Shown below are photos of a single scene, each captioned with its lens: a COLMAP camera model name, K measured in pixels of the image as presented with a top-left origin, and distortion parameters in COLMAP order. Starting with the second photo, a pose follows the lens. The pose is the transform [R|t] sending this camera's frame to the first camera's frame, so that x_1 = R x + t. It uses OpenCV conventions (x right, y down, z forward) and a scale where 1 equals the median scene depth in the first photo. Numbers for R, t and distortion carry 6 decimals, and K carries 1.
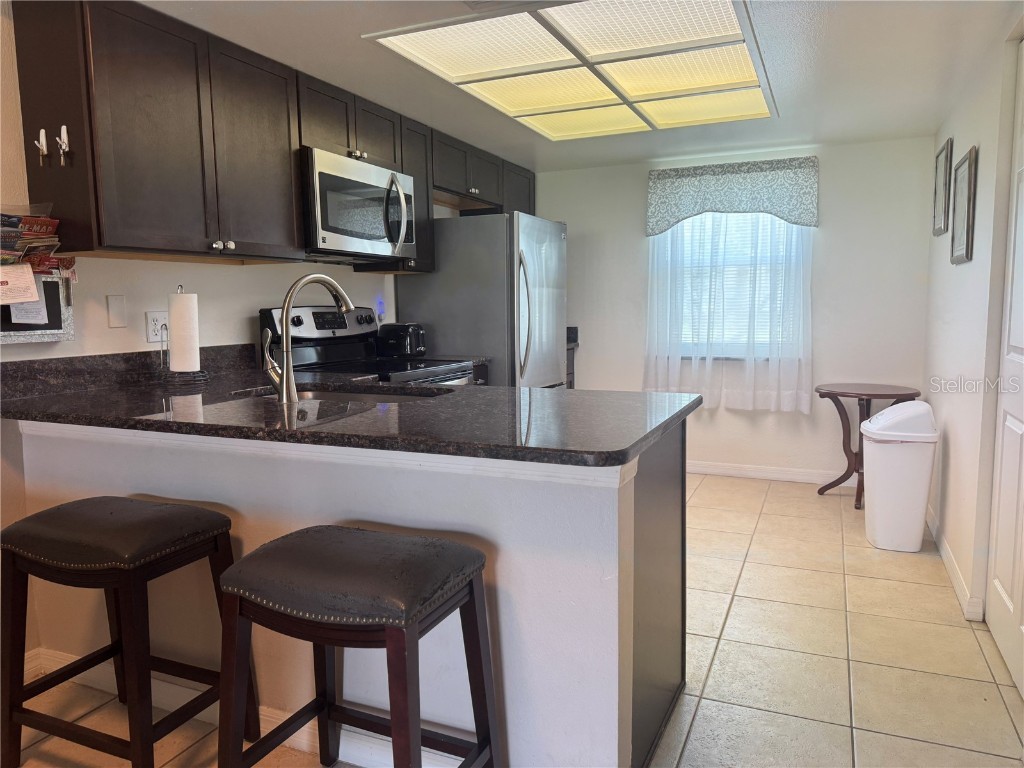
lens RADIAL K [[726.7, 0, 509.5], [0, 726.7, 390.0], [0, 0, 1]] dist [0.074878, -0.094871]
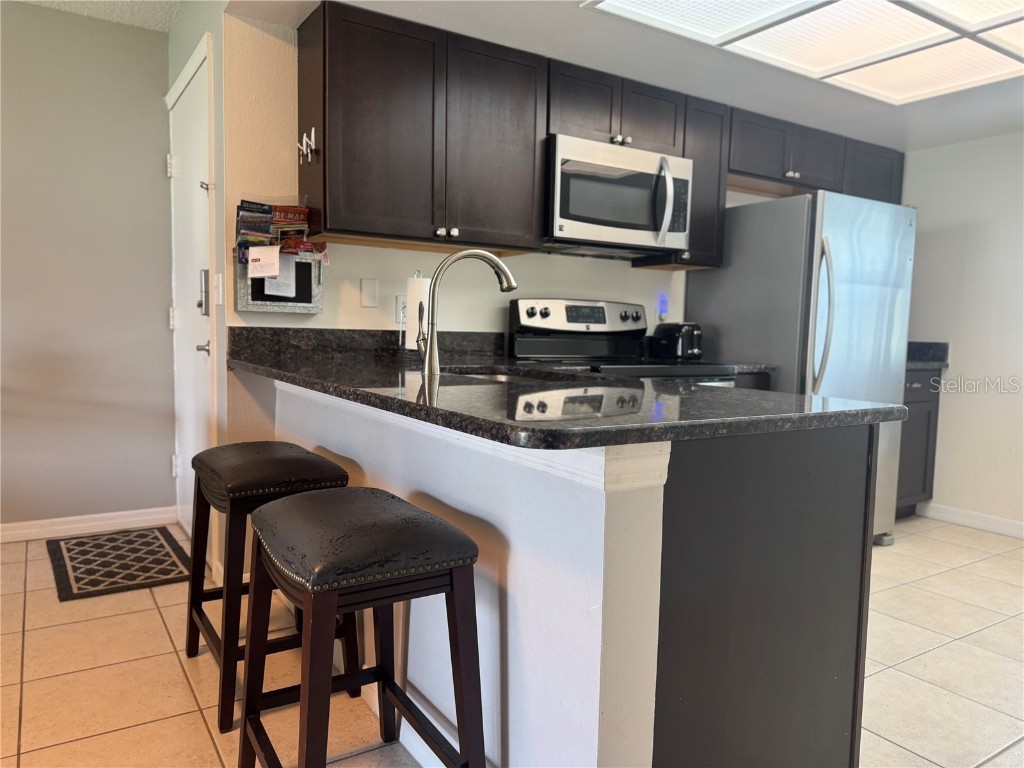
lens RADIAL K [[726.7, 0, 504.8], [0, 726.7, 389.3], [0, 0, 1]] dist [0.074878, -0.094871]
pose [[0.833270, 0.080993, -0.546902, 0.234136], [-0.099191, 0.995061, -0.003767, 0.021968], [0.543896, 0.057387, 0.837188, 0.151618]]
